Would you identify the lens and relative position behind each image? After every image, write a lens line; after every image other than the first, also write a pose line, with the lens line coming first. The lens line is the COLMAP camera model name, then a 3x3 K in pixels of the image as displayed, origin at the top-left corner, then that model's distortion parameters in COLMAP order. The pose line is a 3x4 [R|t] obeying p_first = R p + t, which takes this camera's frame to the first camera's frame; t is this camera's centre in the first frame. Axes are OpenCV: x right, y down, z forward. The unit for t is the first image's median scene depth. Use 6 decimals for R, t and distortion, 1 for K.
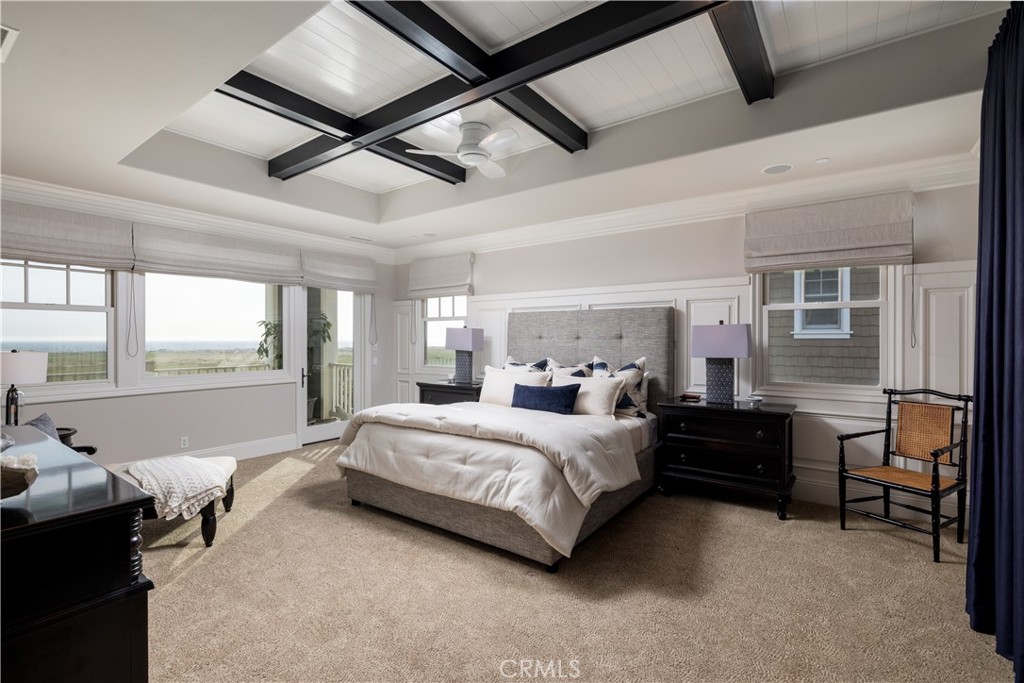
lens RADIAL K [[462.2, 0, 512.0], [0, 462.2, 341.5], [0, 0, 1]] dist [-0.000017, -0.000081]
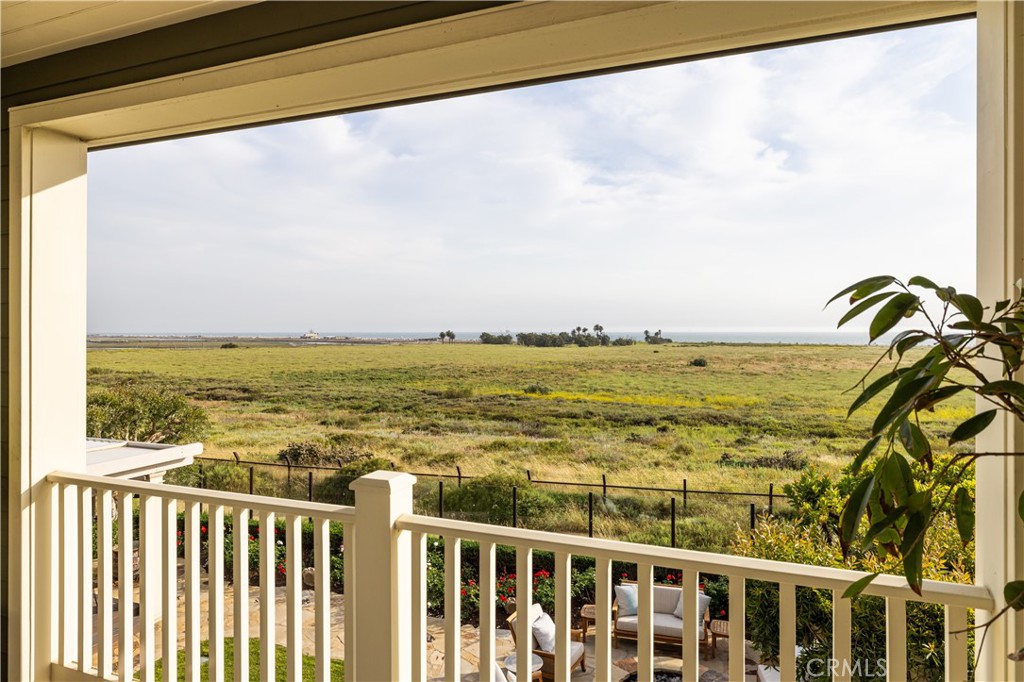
lens RADIAL K [[622.9, 0, 512.0], [0, 622.9, 341.0], [0, 0, 1]] dist [0.061343, 0.000846]
pose [[0.242910, 0.013982, -0.969948, -0.639864], [-0.000470, 0.999898, 0.014297, -0.048924], [0.970049, -0.003017, 0.242891, 1.397221]]
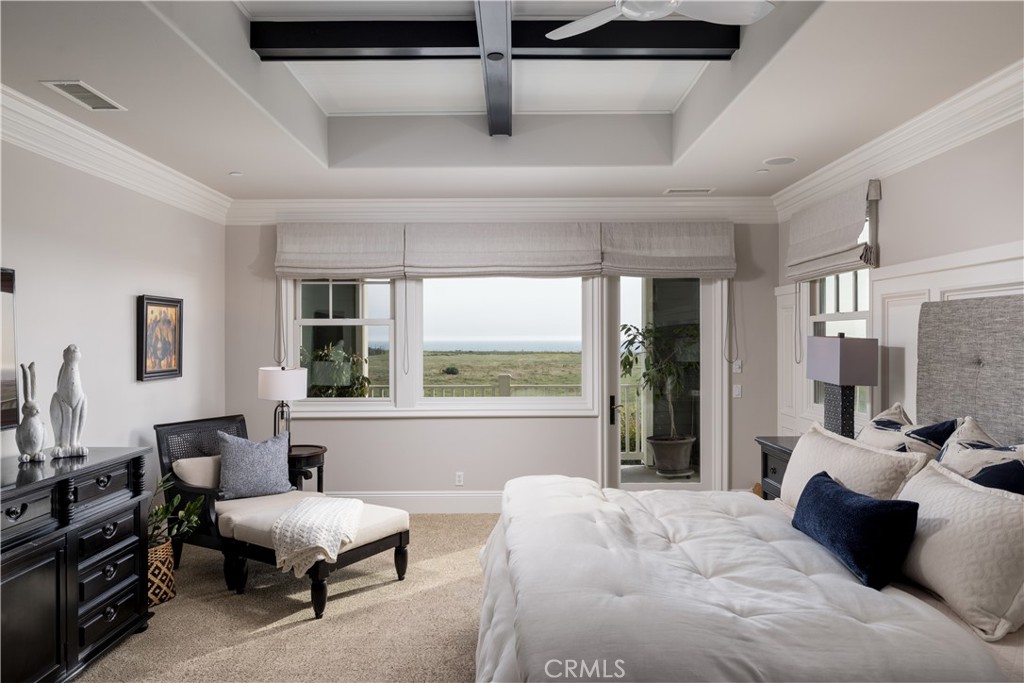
lens RADIAL K [[666.8, 0, 512.0], [0, 666.8, 341.5], [0, 0, 1]] dist [-0.001772, -0.000287]
pose [[0.592113, 0.001503, -0.805853, 0.327024], [-0.000858, 0.999999, 0.001235, -0.030893], [0.805854, -0.000040, 0.592114, 0.381451]]
